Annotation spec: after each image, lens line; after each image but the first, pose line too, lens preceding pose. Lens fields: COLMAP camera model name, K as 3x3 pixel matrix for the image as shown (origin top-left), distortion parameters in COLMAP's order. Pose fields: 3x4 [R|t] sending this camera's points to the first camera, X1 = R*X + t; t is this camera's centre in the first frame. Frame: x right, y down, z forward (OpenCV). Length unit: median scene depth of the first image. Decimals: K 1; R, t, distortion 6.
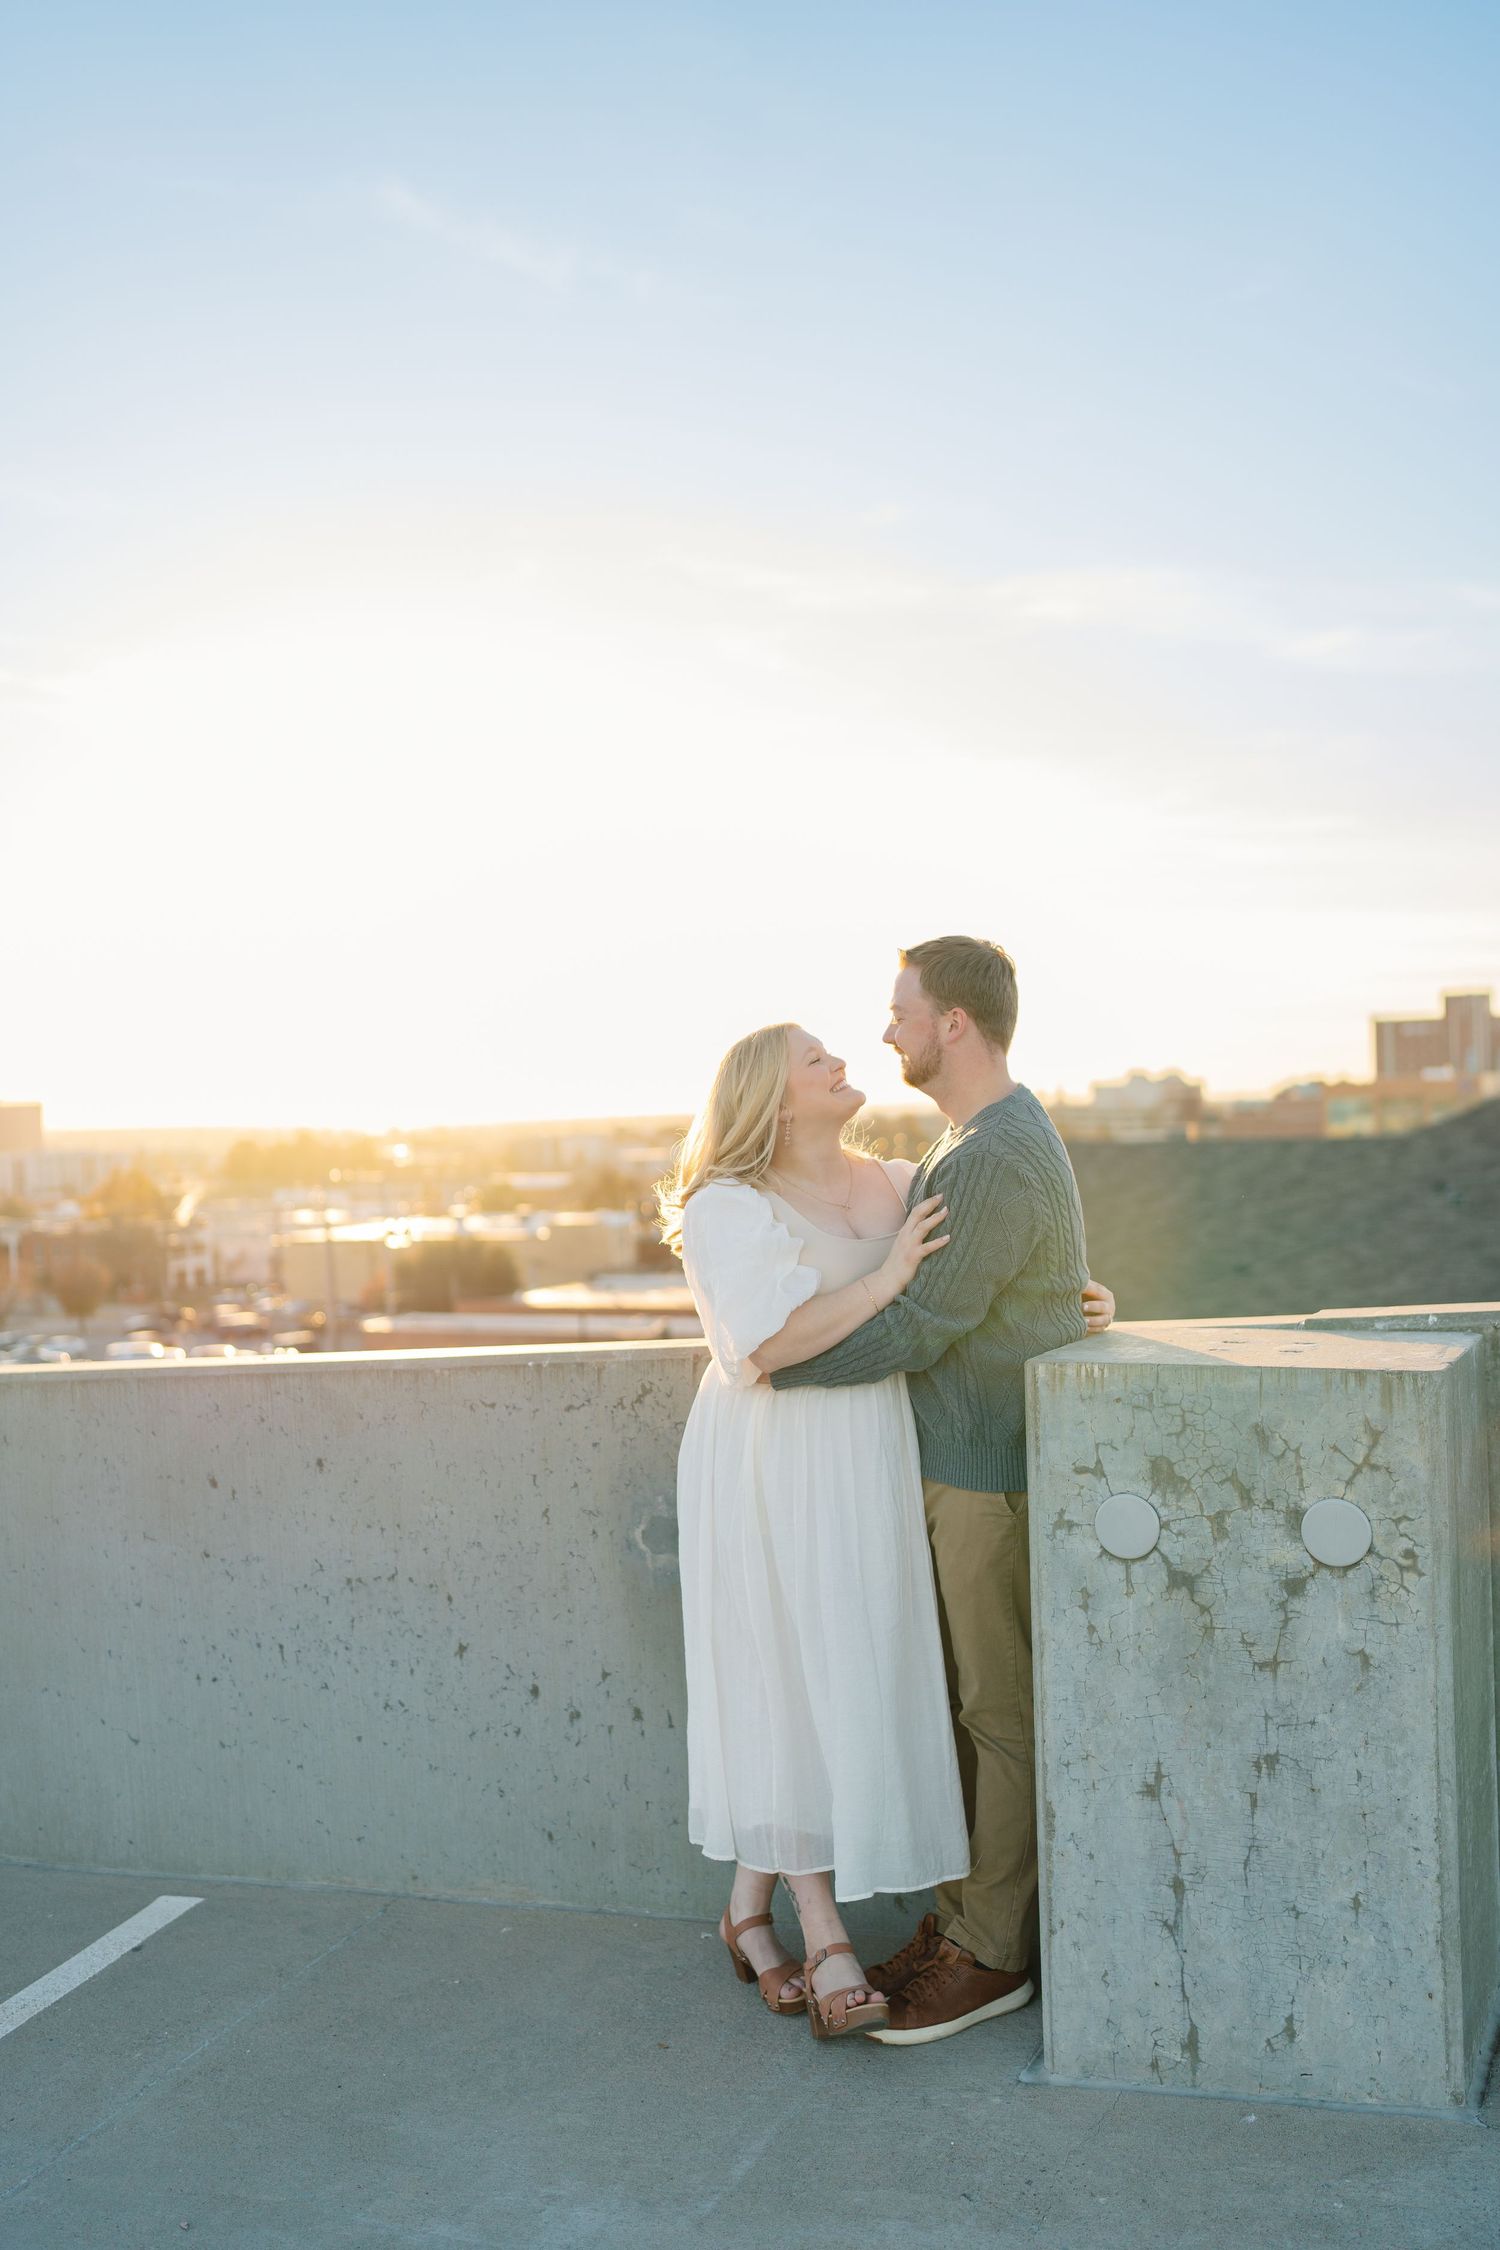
lens RADIAL K [[2144.9, 0, 749.5], [0, 2144.9, 1123.7], [0, 0, 1]] dist [-0.012609, 0.000000]
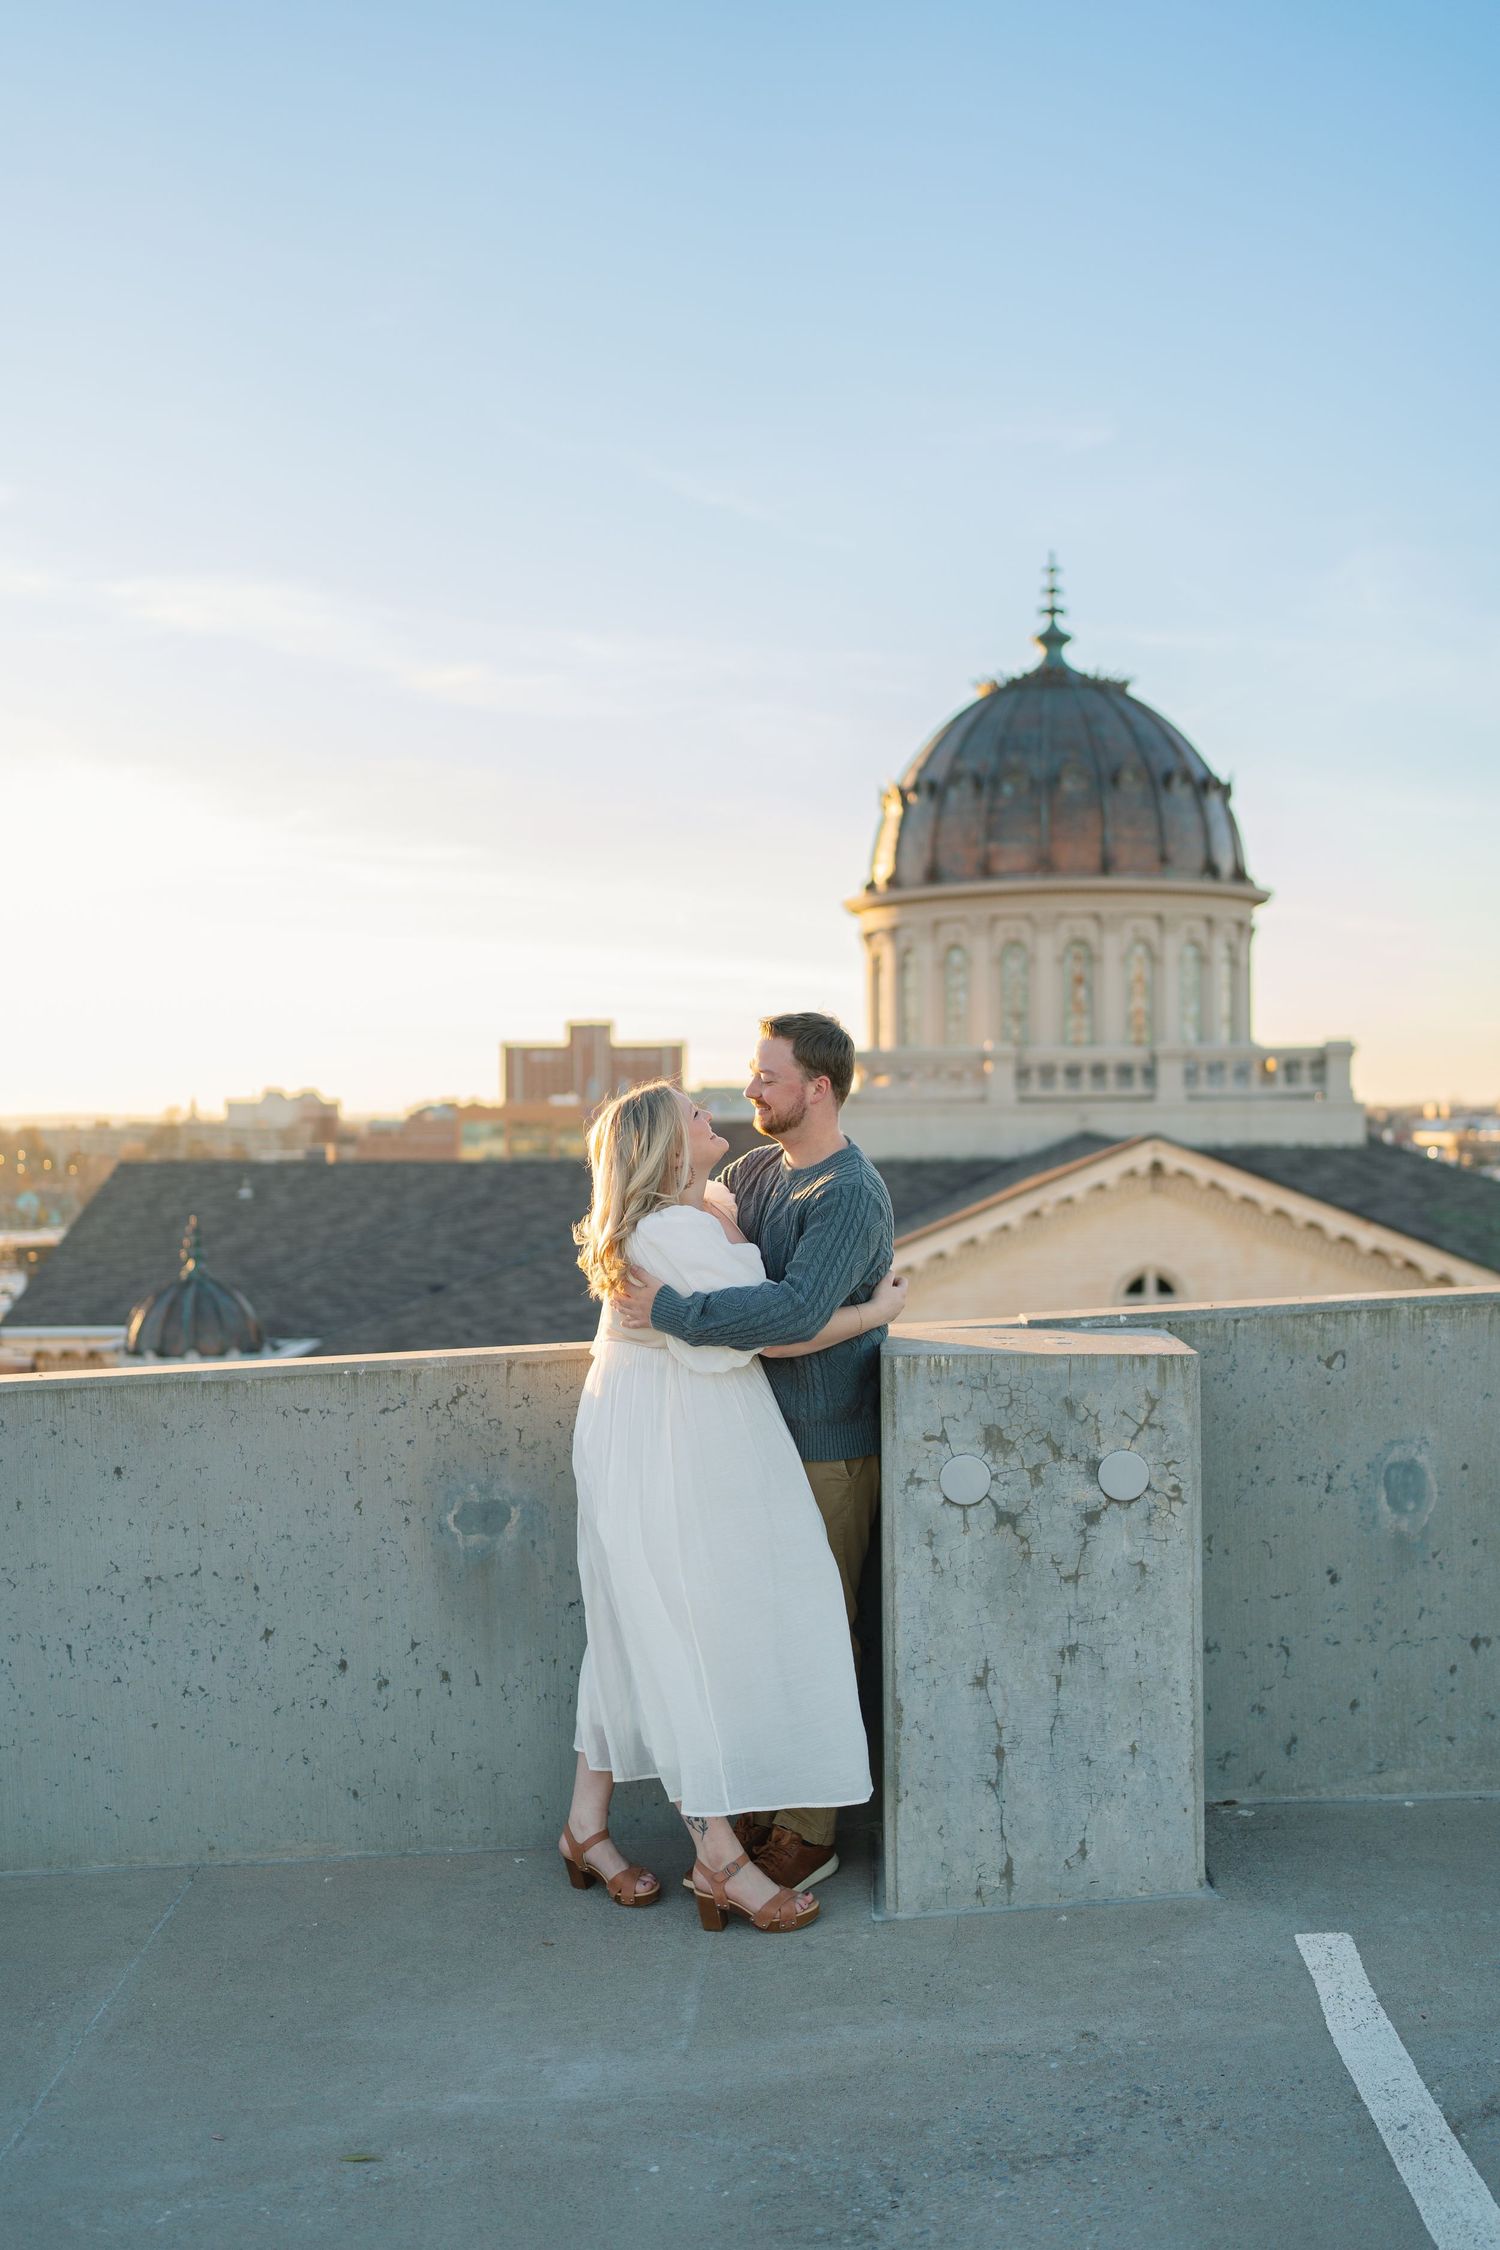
lens RADIAL K [[2144.9, 0, 755.7], [0, 2144.9, 1128.2], [0, 0, 1]] dist [-0.012609, 0.000000]
pose [[0.921151, 0.020203, 0.388680, -0.424232], [-0.017441, 0.999791, -0.010634, -0.008923], [-0.388814, 0.003016, 0.921311, -0.141449]]
